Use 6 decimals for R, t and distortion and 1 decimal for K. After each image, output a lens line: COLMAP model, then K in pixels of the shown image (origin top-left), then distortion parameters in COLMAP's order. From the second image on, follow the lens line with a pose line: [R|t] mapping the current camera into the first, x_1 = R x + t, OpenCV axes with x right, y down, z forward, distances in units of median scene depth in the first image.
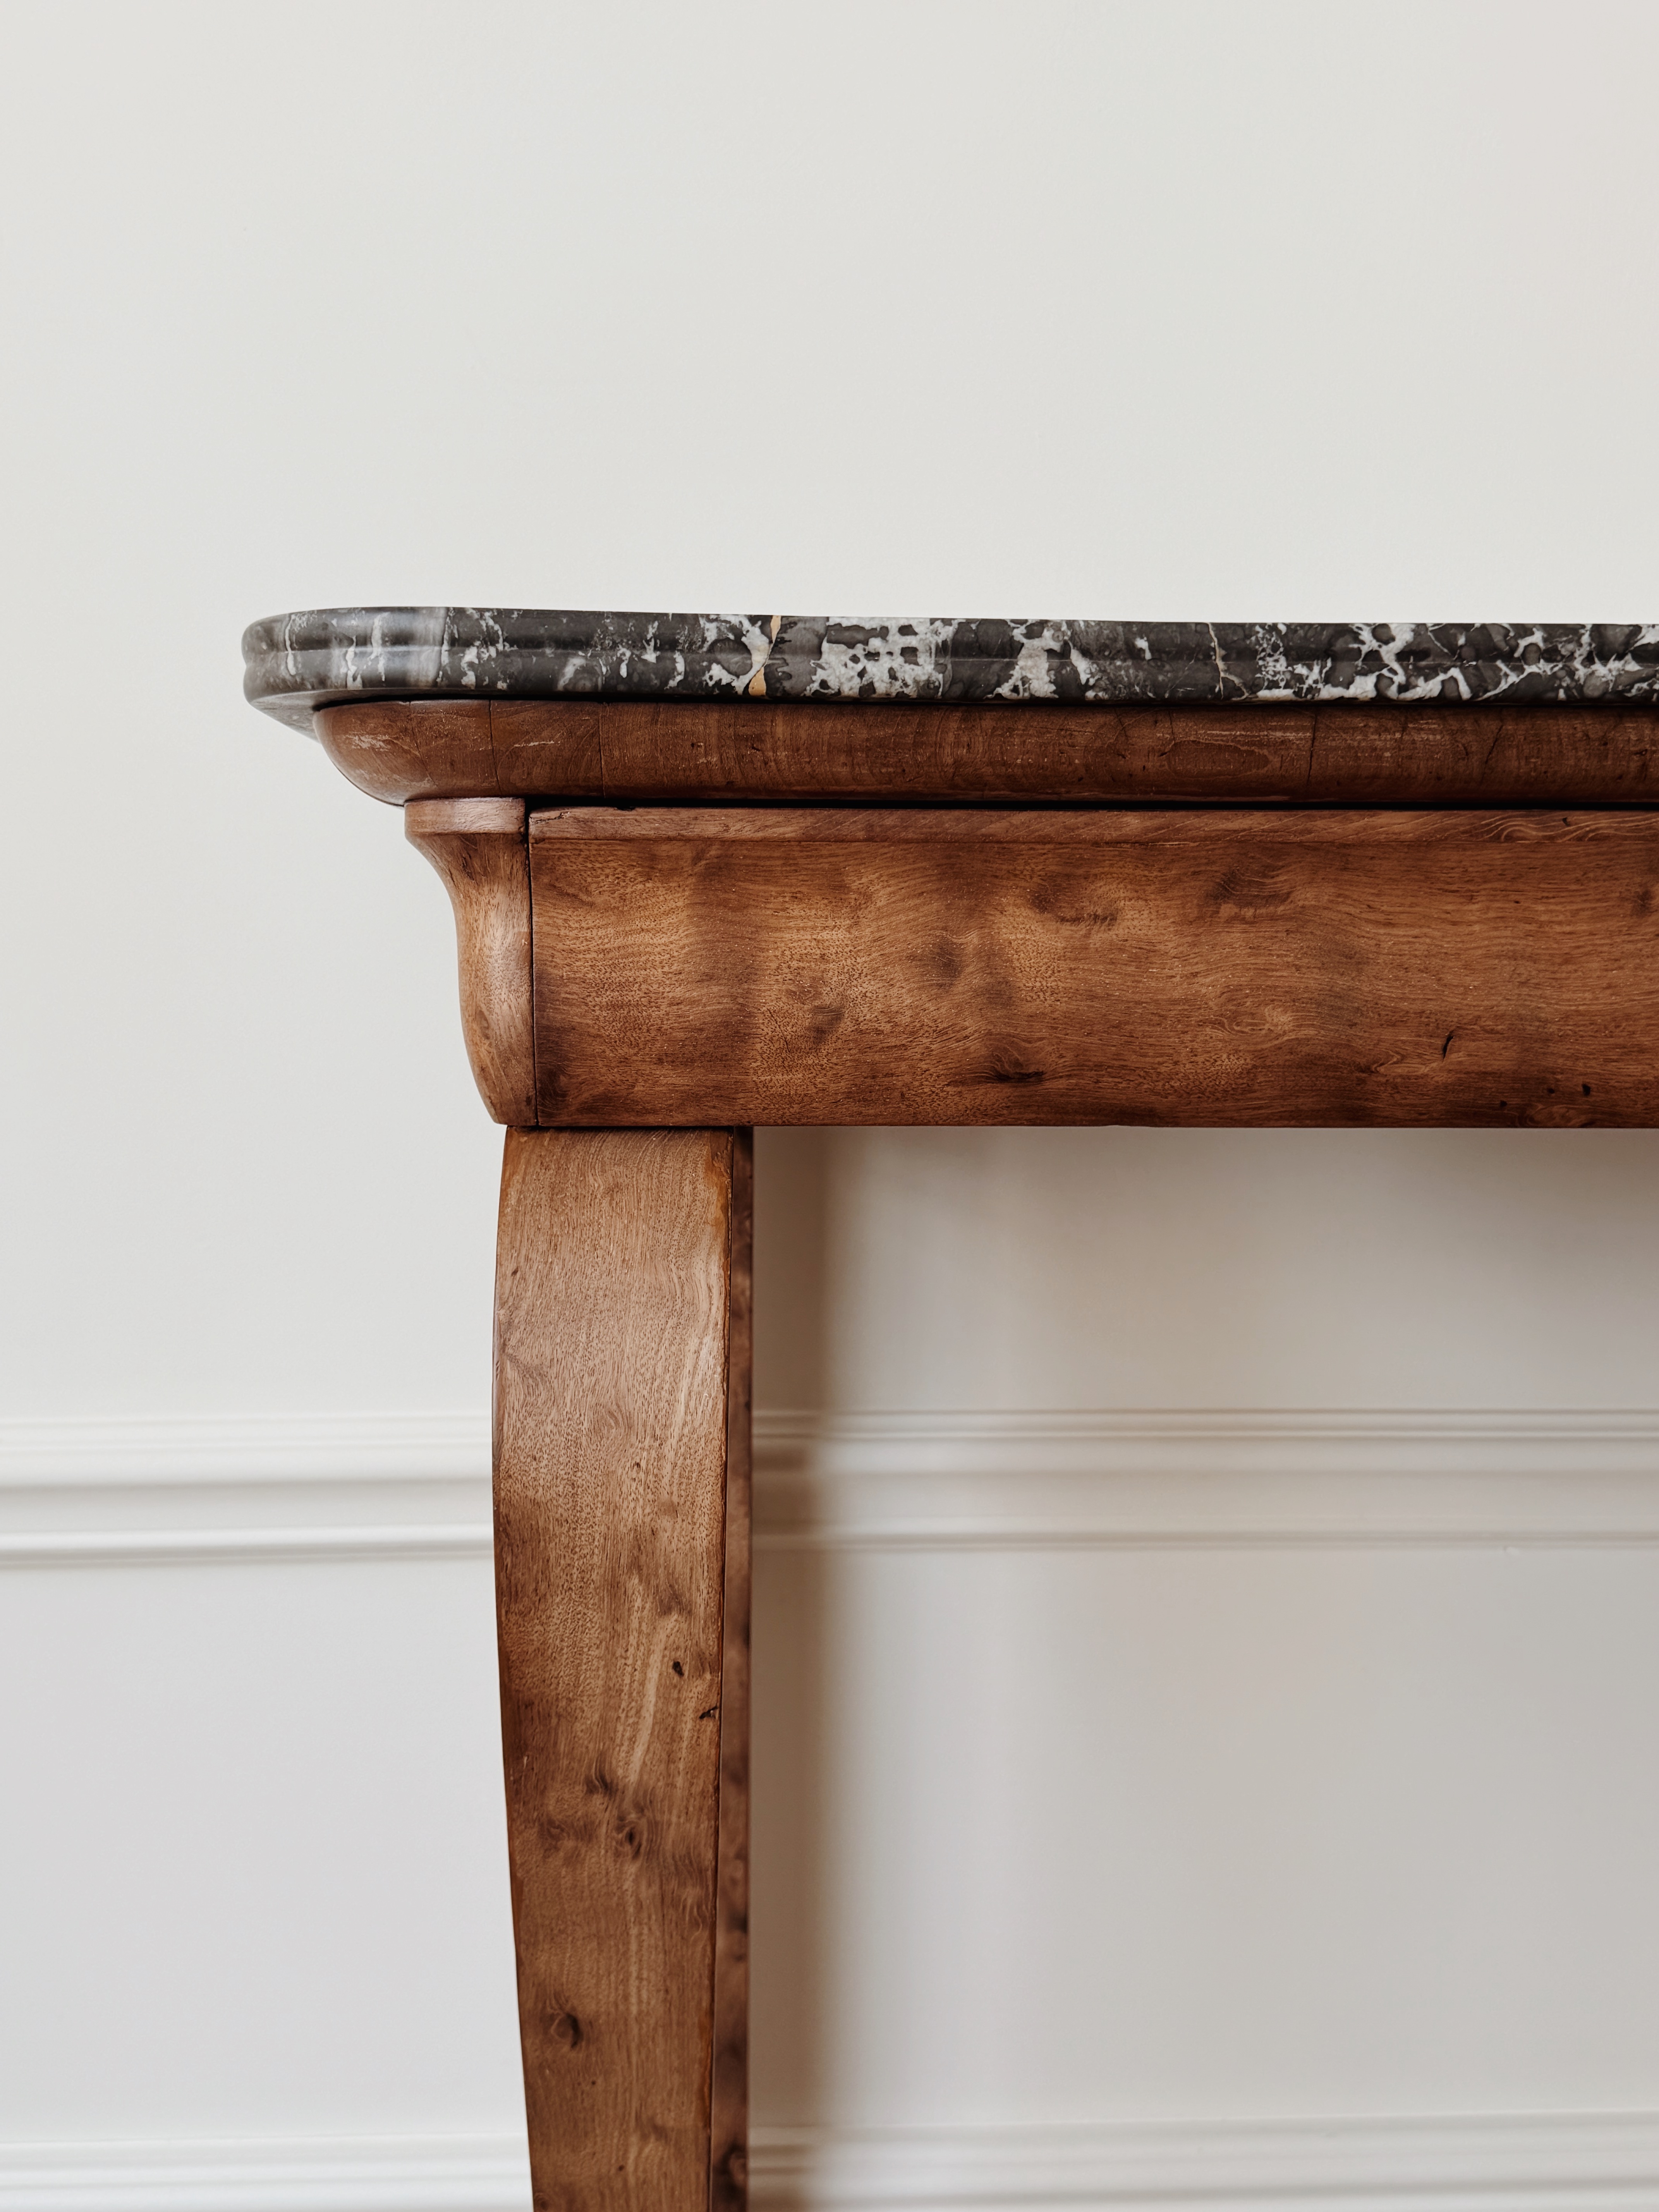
lens RADIAL K [[2261.9, 0, 769.0], [0, 2261.9, 1086.1], [0, 0, 1]] dist [0.071437, 0.000000]
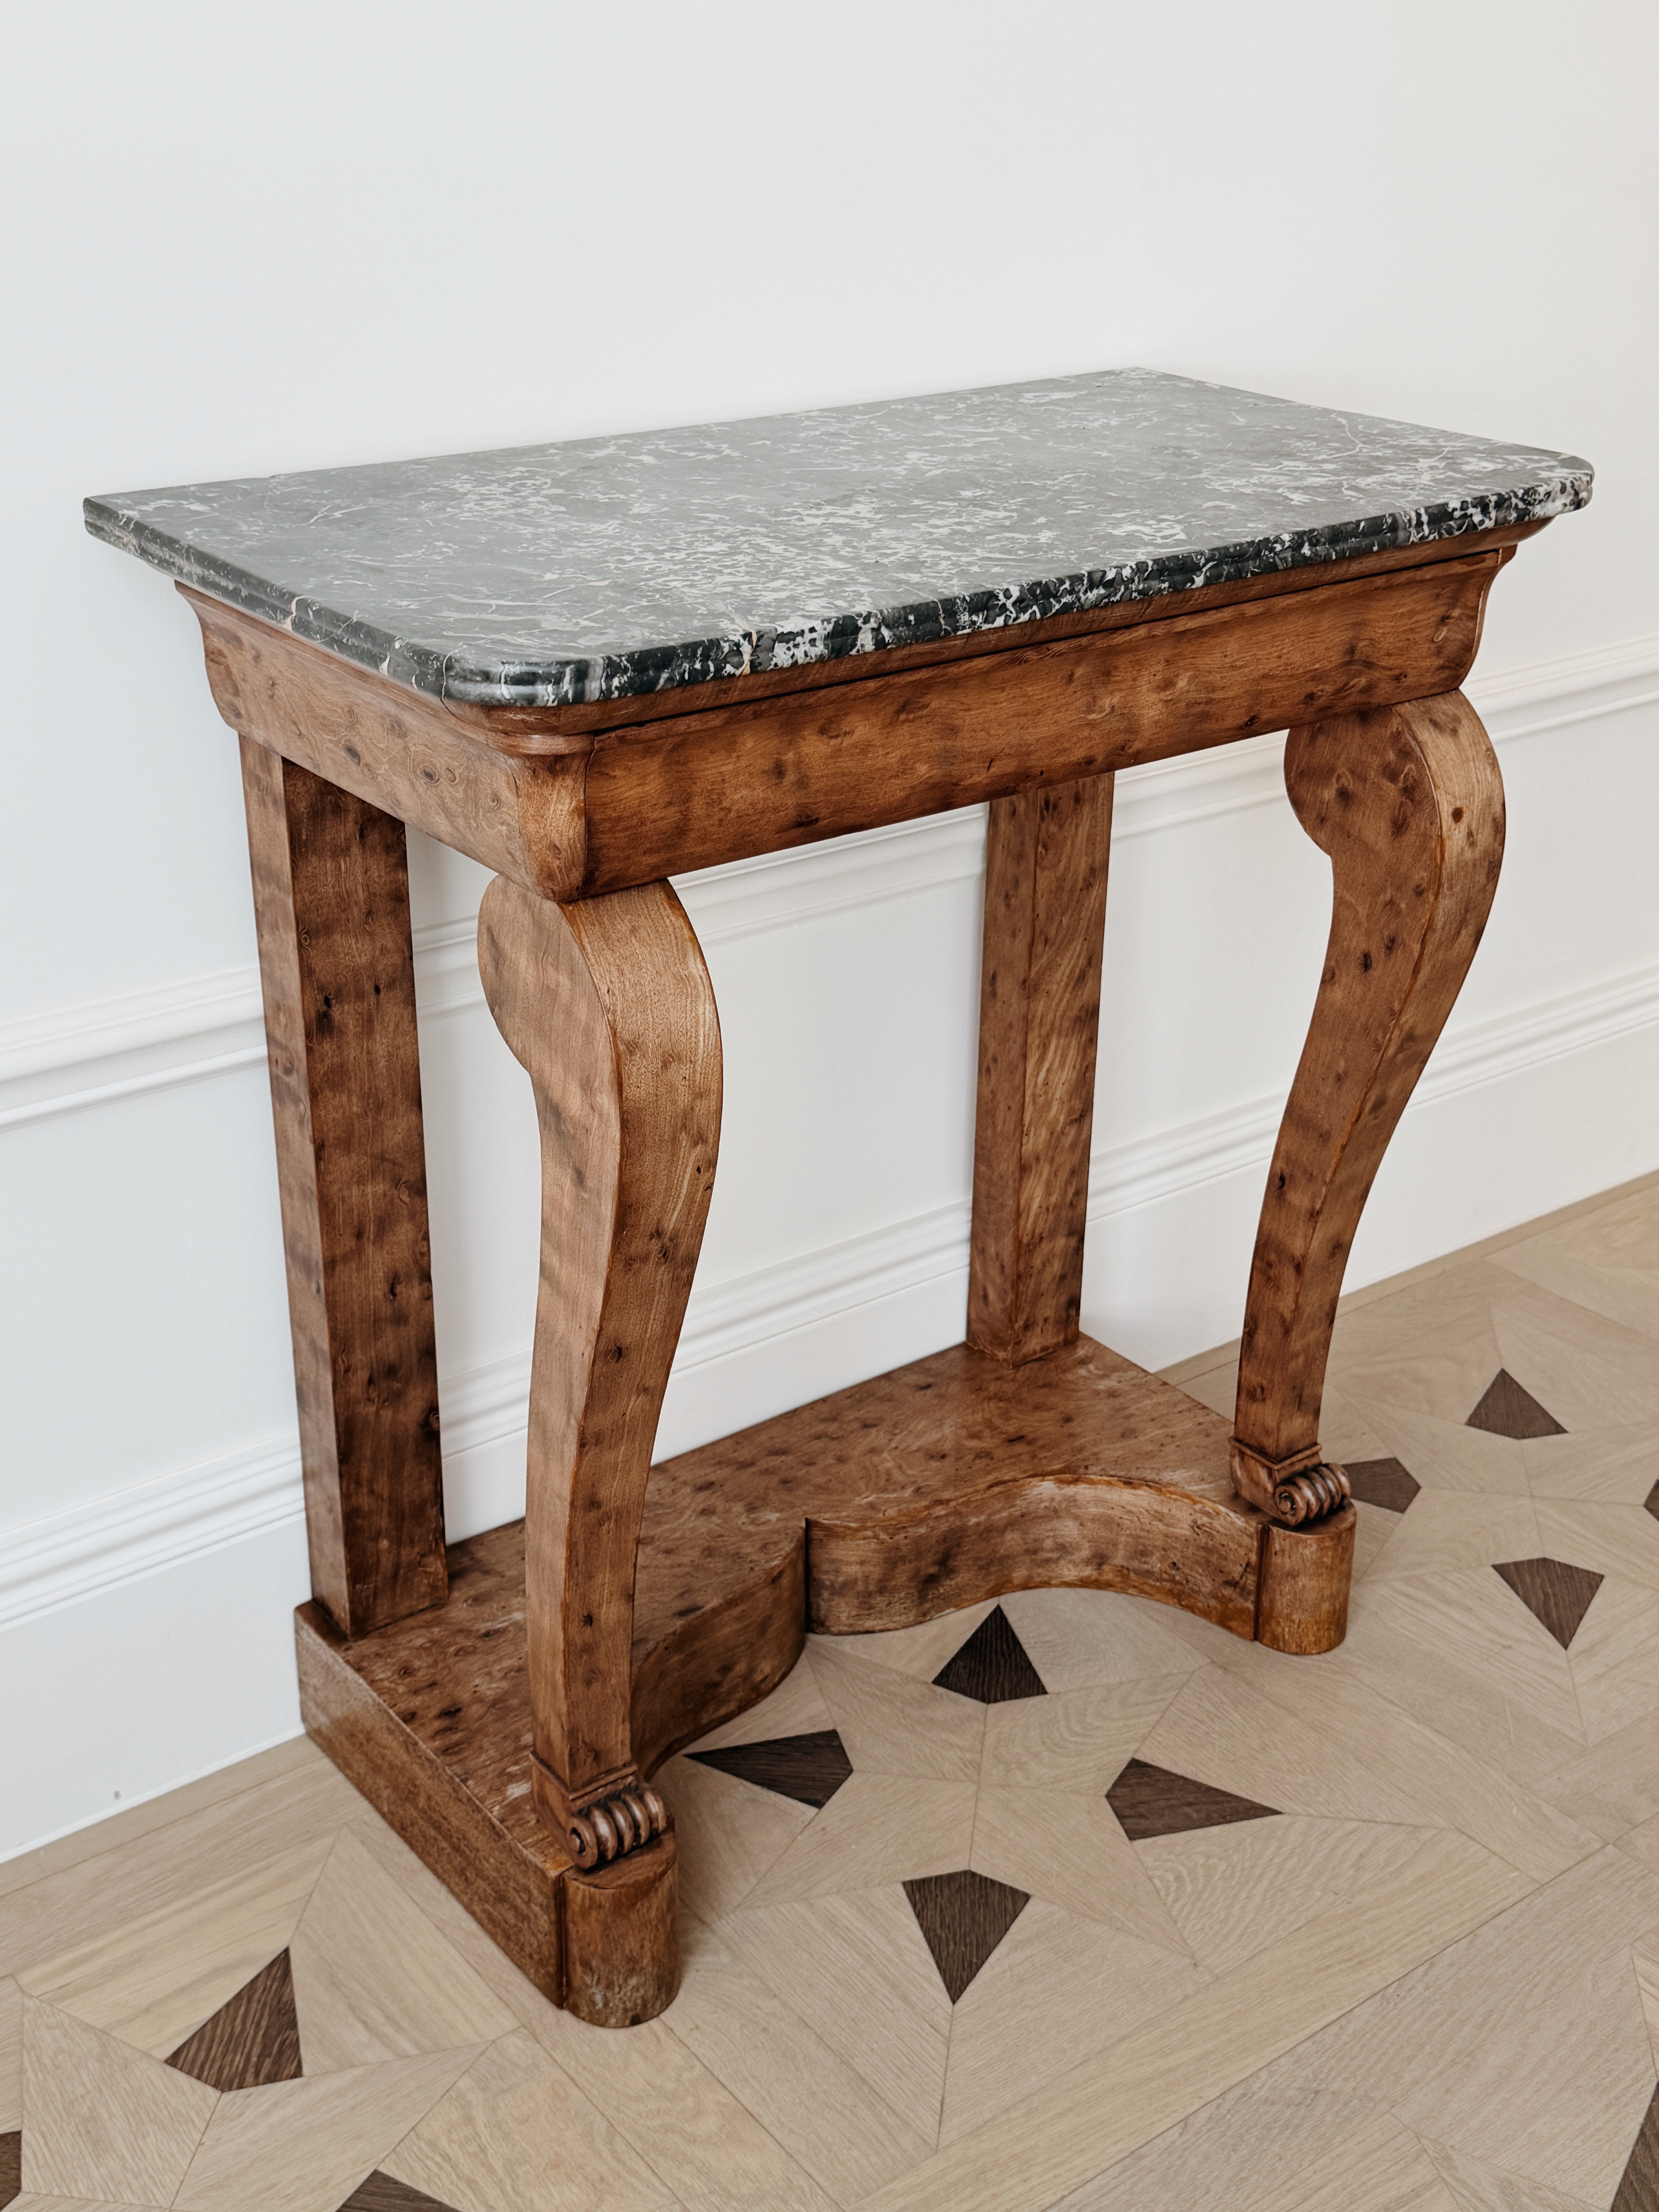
lens RADIAL K [[2607.3, 0, 831.2], [0, 2607.3, 1123.9], [0, 0, 1]] dist [0.138277, 0.000000]
pose [[0.817443, -0.239713, 0.523759, -1.081392], [0.028368, 0.924941, 0.379051, -0.602974], [-0.575310, -0.294995, 0.762887, -0.718659]]
